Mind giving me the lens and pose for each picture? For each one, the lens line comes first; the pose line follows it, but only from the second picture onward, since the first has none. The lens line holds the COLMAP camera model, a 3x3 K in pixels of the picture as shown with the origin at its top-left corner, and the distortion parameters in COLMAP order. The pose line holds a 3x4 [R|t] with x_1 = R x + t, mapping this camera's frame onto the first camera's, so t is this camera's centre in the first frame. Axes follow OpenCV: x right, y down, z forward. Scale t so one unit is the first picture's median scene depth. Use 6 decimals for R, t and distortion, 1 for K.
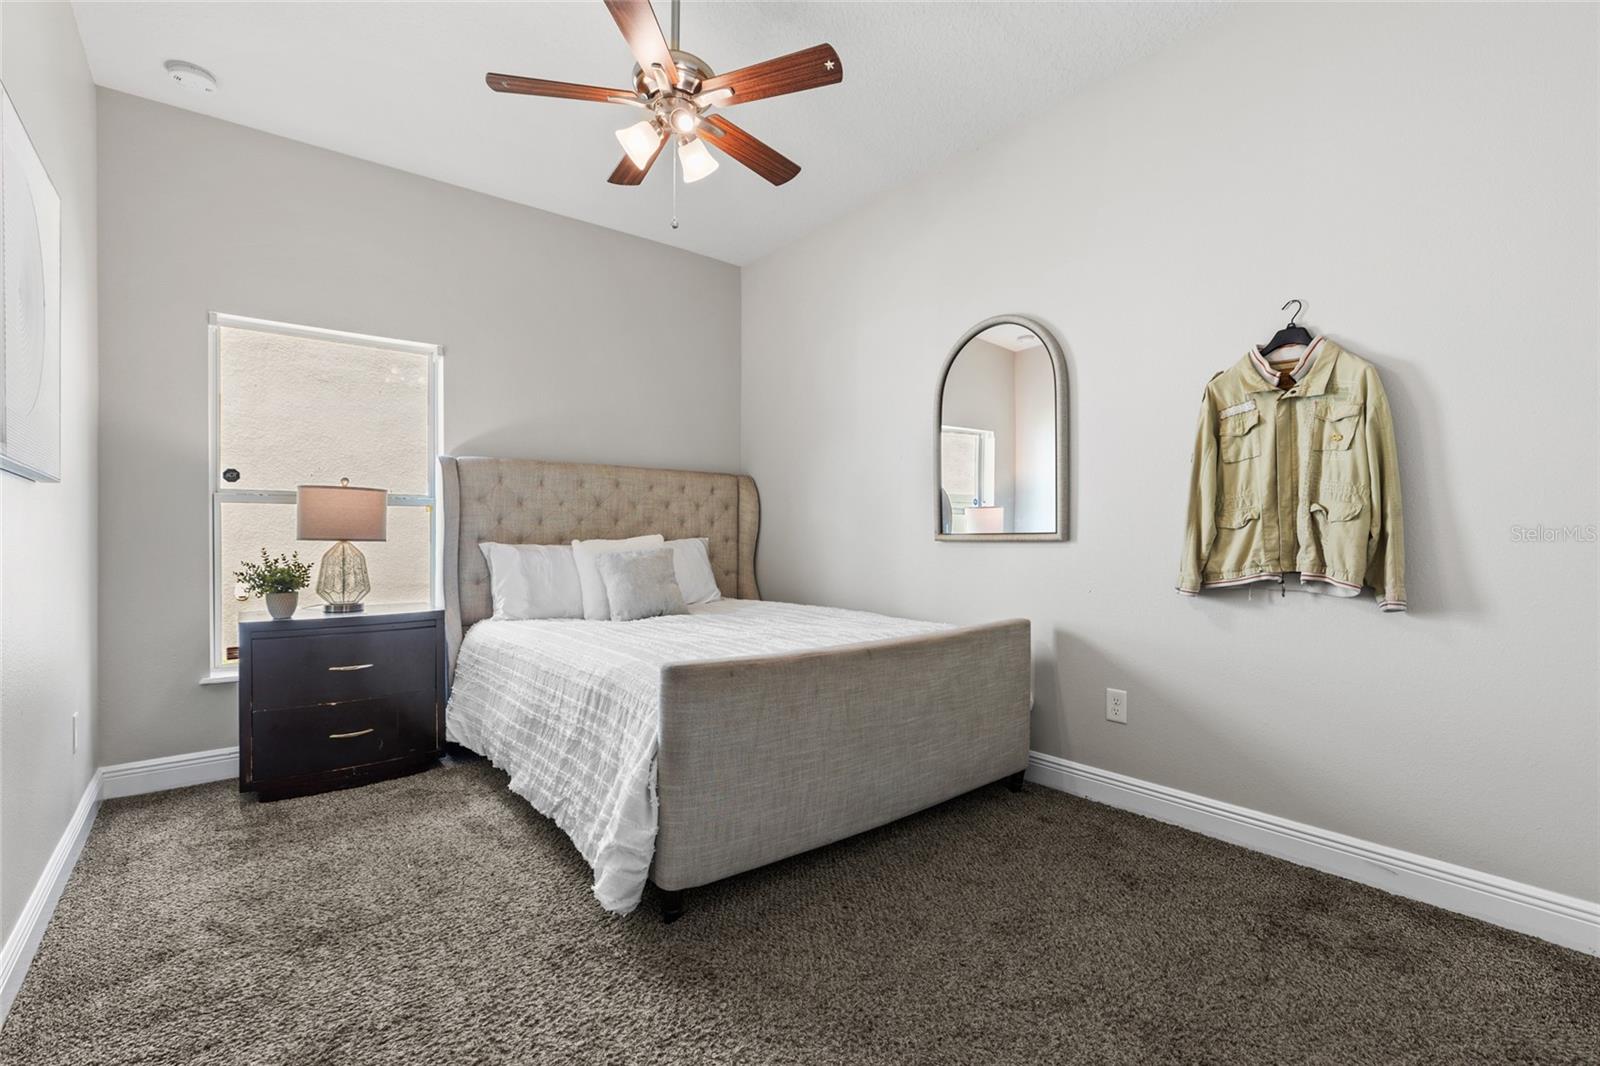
lens RADIAL K [[715.6, 0, 801.4], [0, 715.6, 535.4], [0, 0, 1]] dist [0.005023, 0.000025]
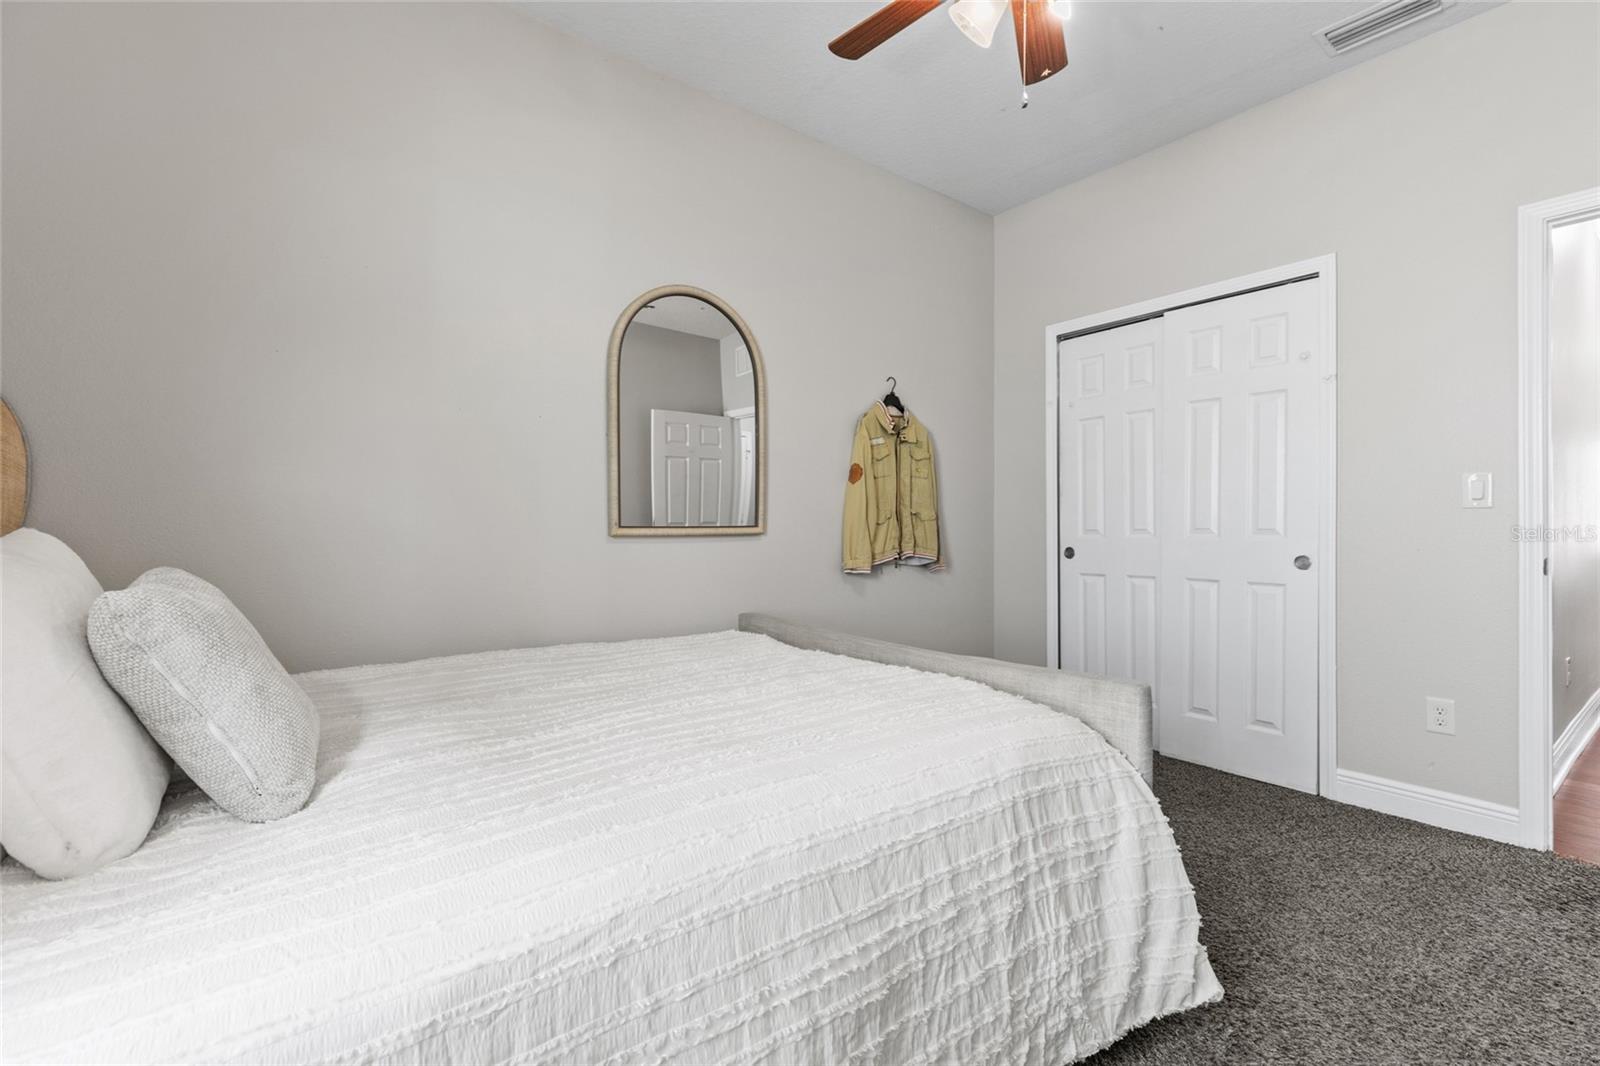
lens RADIAL K [[715.6, 0, 801.4], [0, 715.6, 526.4], [0, 0, 1]] dist [0.005023, 0.000025]
pose [[0.026908, -0.000475, 0.999638, -0.869237], [-0.000779, 1.000000, 0.000496, -0.005565], [-0.999638, -0.000792, 0.026908, 1.152096]]
